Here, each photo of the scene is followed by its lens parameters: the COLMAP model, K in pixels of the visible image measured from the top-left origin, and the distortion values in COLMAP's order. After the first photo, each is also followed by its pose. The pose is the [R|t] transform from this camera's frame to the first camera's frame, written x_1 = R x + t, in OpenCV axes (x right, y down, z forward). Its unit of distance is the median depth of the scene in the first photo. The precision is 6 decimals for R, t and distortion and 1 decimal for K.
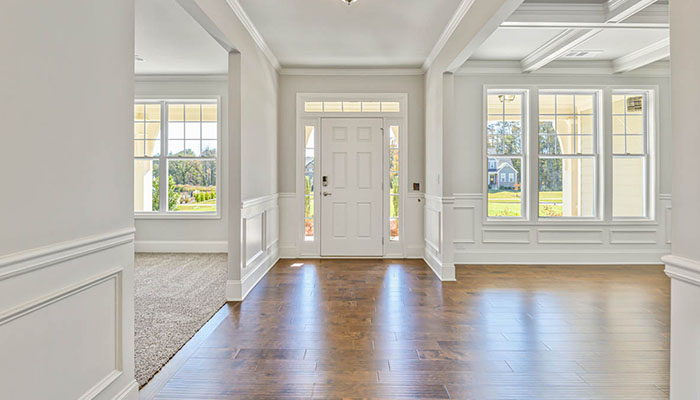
lens RADIAL K [[331.8, 0, 353.8], [0, 331.8, 179.0], [0, 0, 1]] dist [-0.001098, -0.000904]
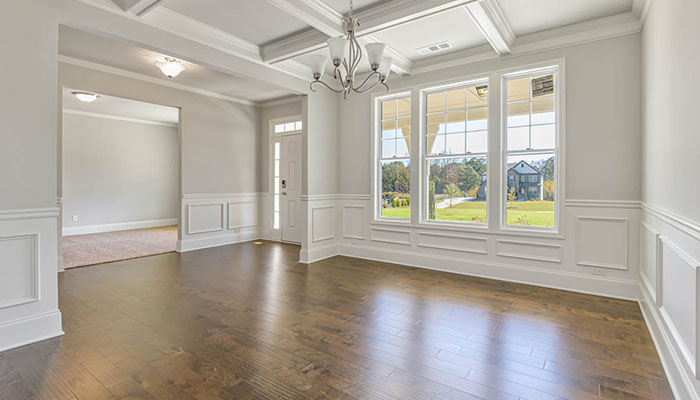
lens RADIAL K [[335.5, 0, 348.3], [0, 335.5, 187.9], [0, 0, 1]] dist [-0.000774, -0.001139]
pose [[0.808072, 0.004280, -0.589068, 0.922657], [-0.003002, 0.999991, 0.003147, 0.017642], [0.589076, -0.000774, 0.808077, 0.070299]]
